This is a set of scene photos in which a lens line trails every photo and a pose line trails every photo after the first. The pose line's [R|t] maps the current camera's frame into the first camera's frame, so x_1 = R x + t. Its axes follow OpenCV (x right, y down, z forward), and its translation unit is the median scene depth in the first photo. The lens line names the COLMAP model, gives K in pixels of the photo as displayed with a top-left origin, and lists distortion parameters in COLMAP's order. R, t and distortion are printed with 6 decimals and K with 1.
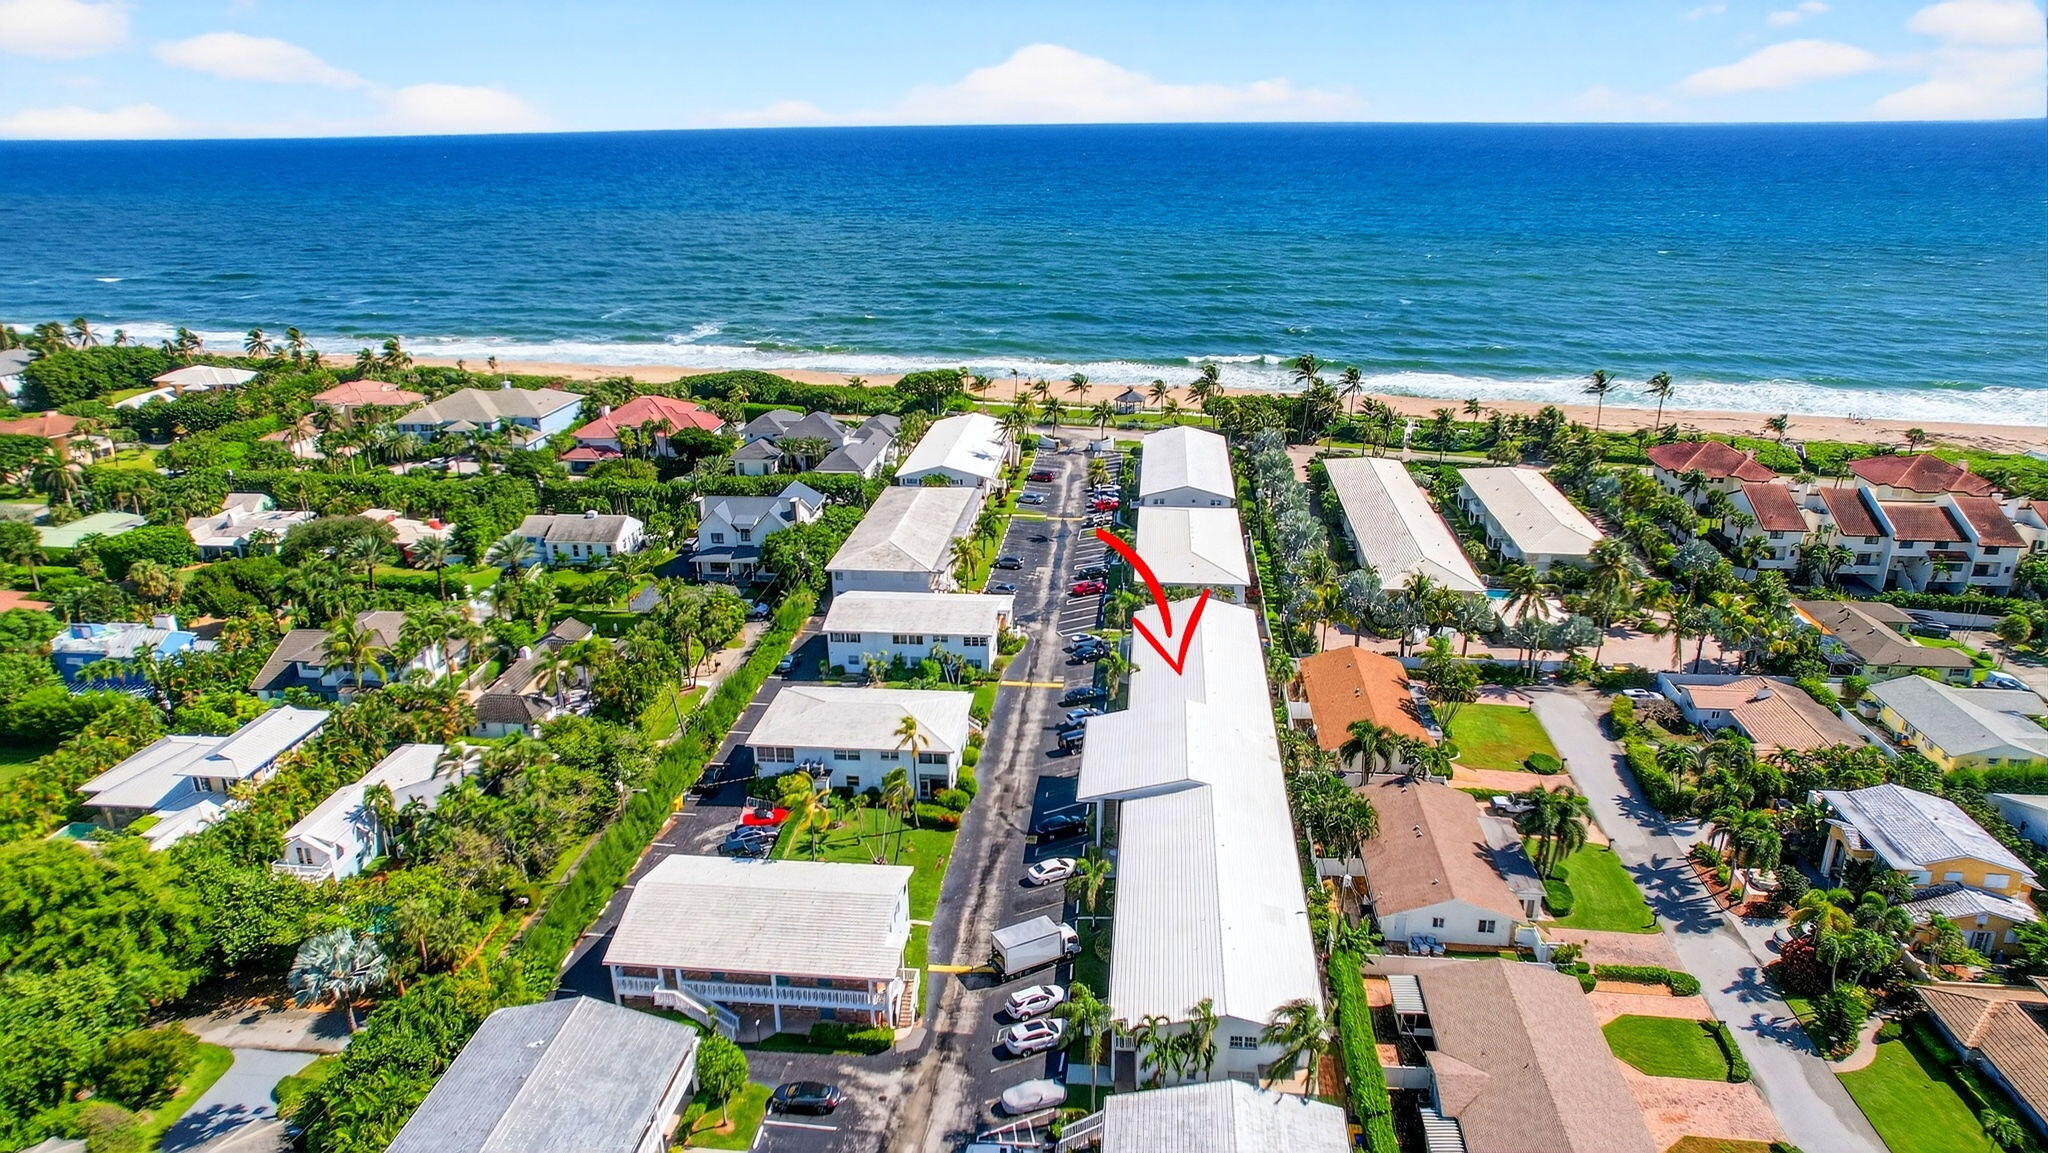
lens RADIAL K [[1307.1, 0, 1026.8], [0, 1307.1, 577.6], [0, 0, 1]] dist [-0.063956, 0.056726]
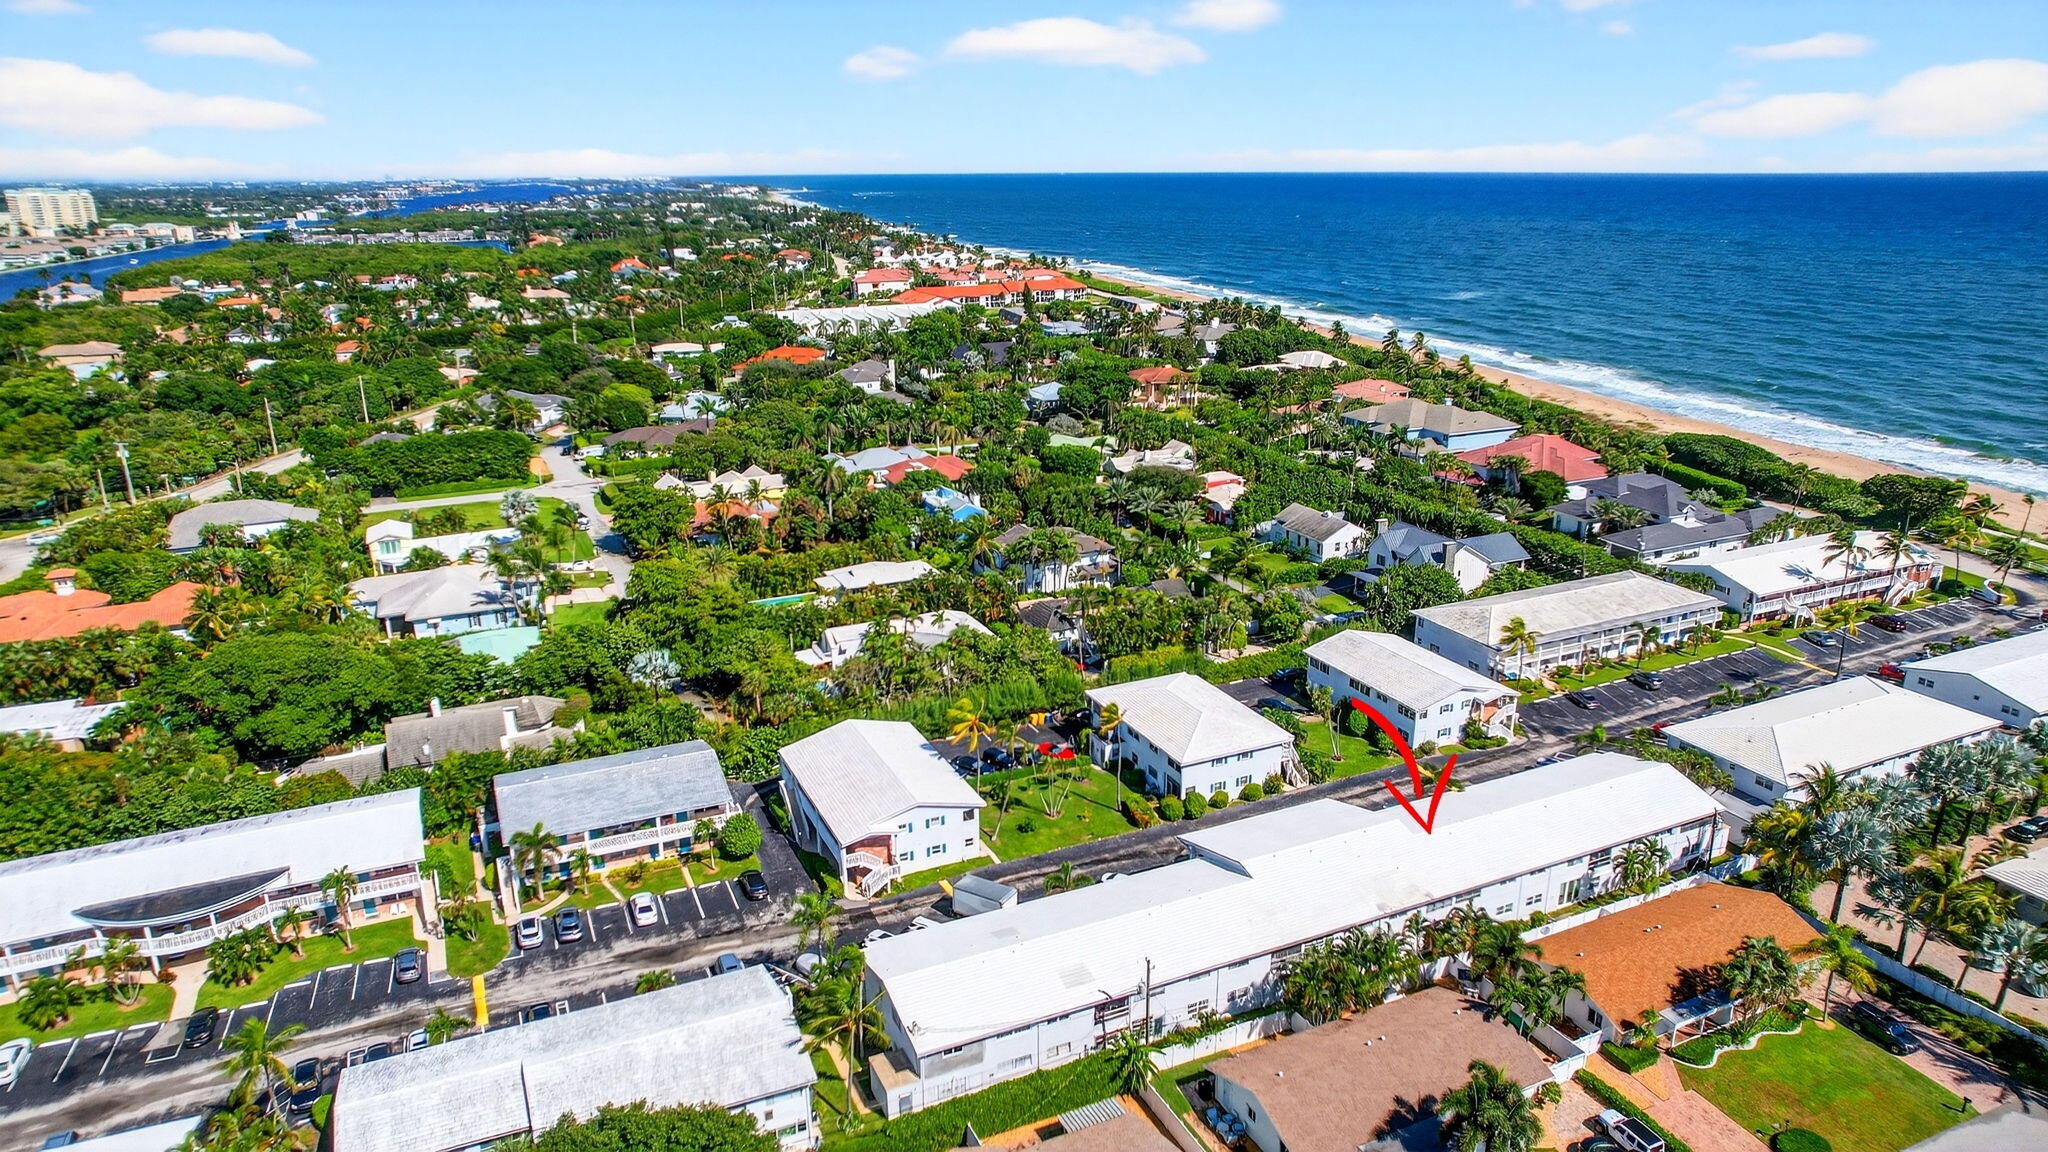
lens RADIAL K [[1307.1, 0, 1026.8], [0, 1307.1, 577.1], [0, 0, 1]] dist [-0.063956, 0.056726]
pose [[0.515322, 0.265487, -0.814838, 0.566899], [-0.285691, 0.949637, 0.128729, -0.086778], [0.807975, 0.166455, 0.565215, 0.243510]]
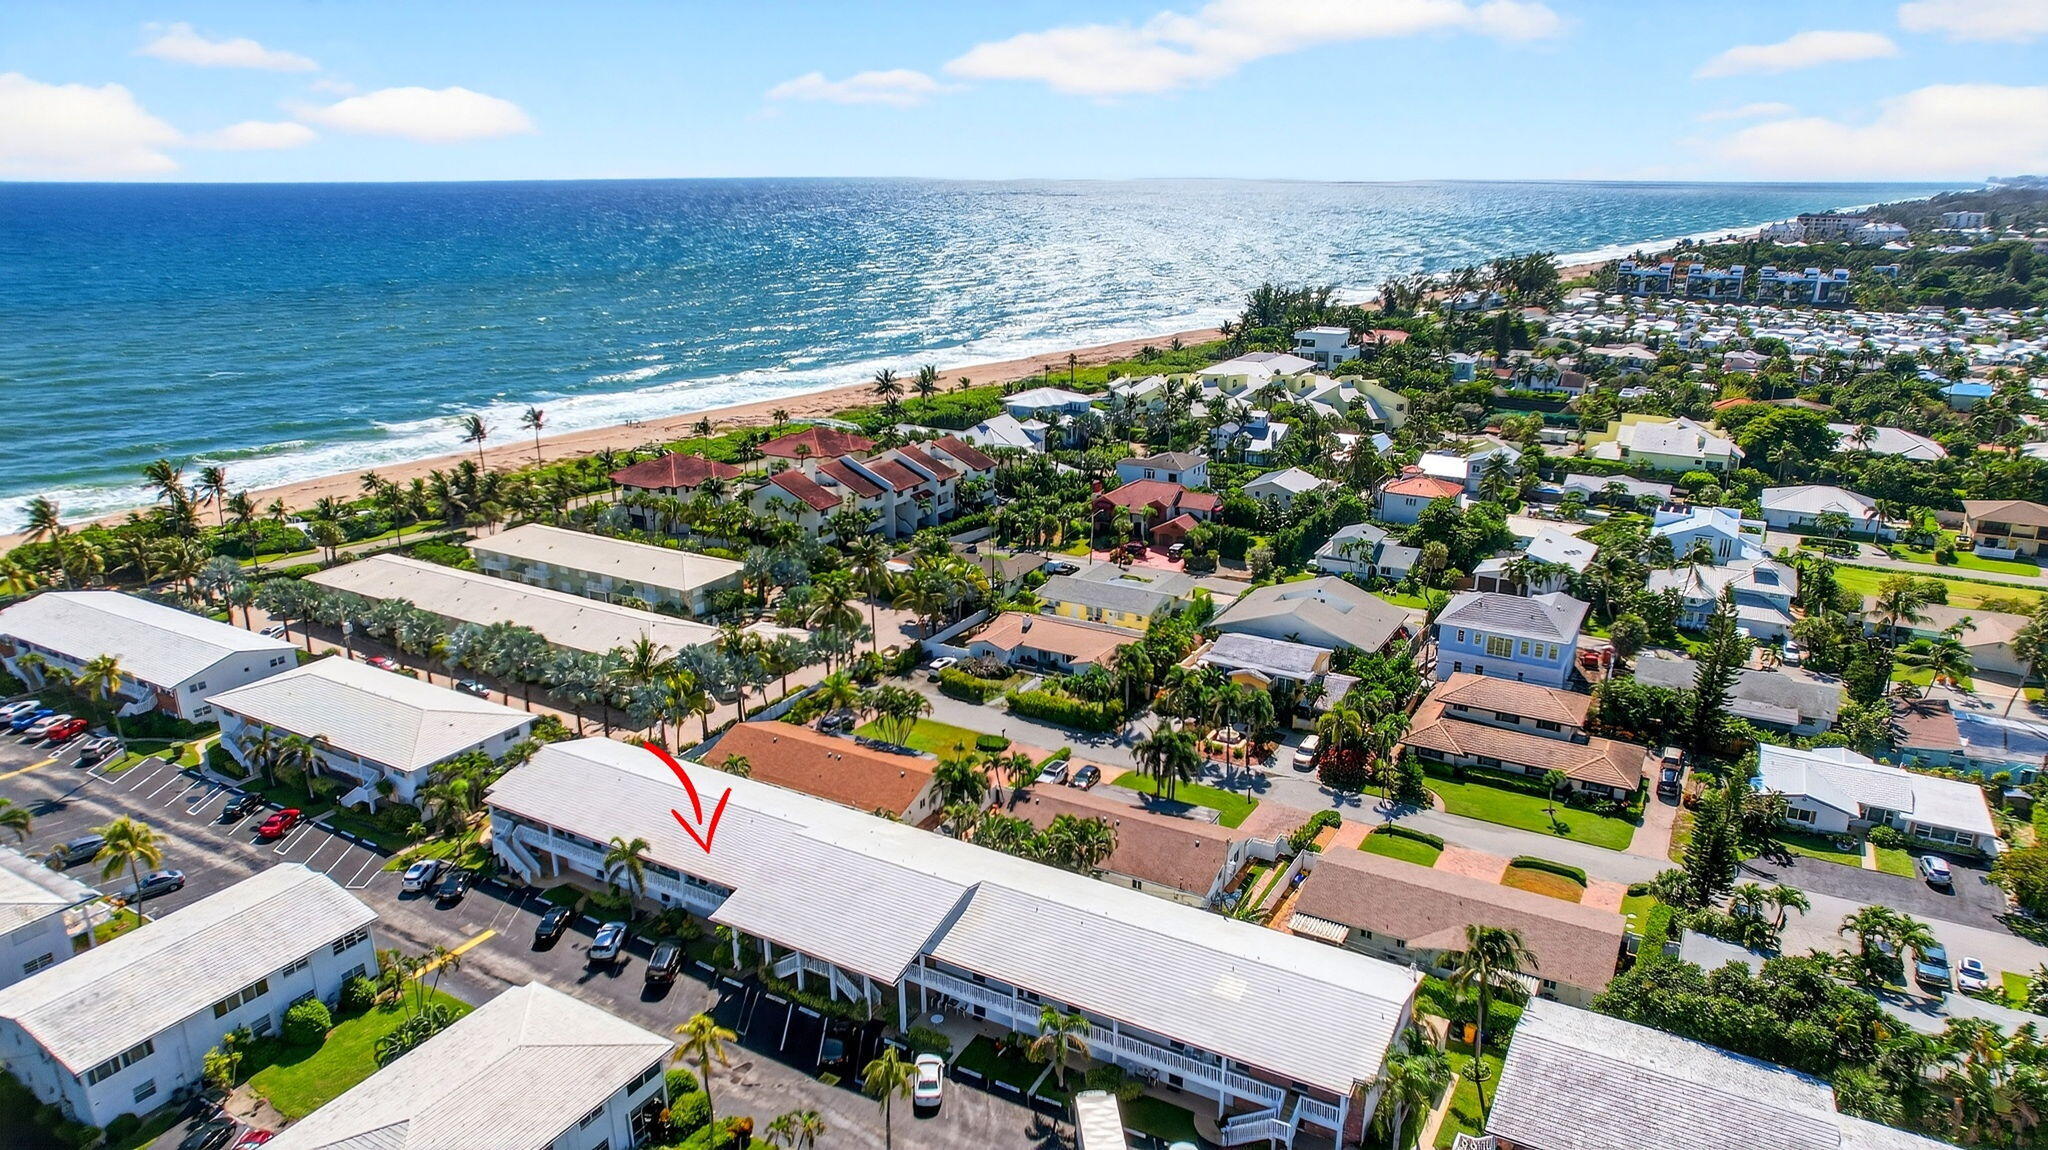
lens RADIAL K [[1307.1, 0, 1026.8], [0, 1307.1, 576.1], [0, 0, 1]] dist [-0.063956, 0.056726]
pose [[0.405373, -0.263769, 0.875271, -0.410003], [0.302180, 0.942309, 0.144019, -0.108403], [-0.862763, 0.206108, 0.461692, 0.411103]]
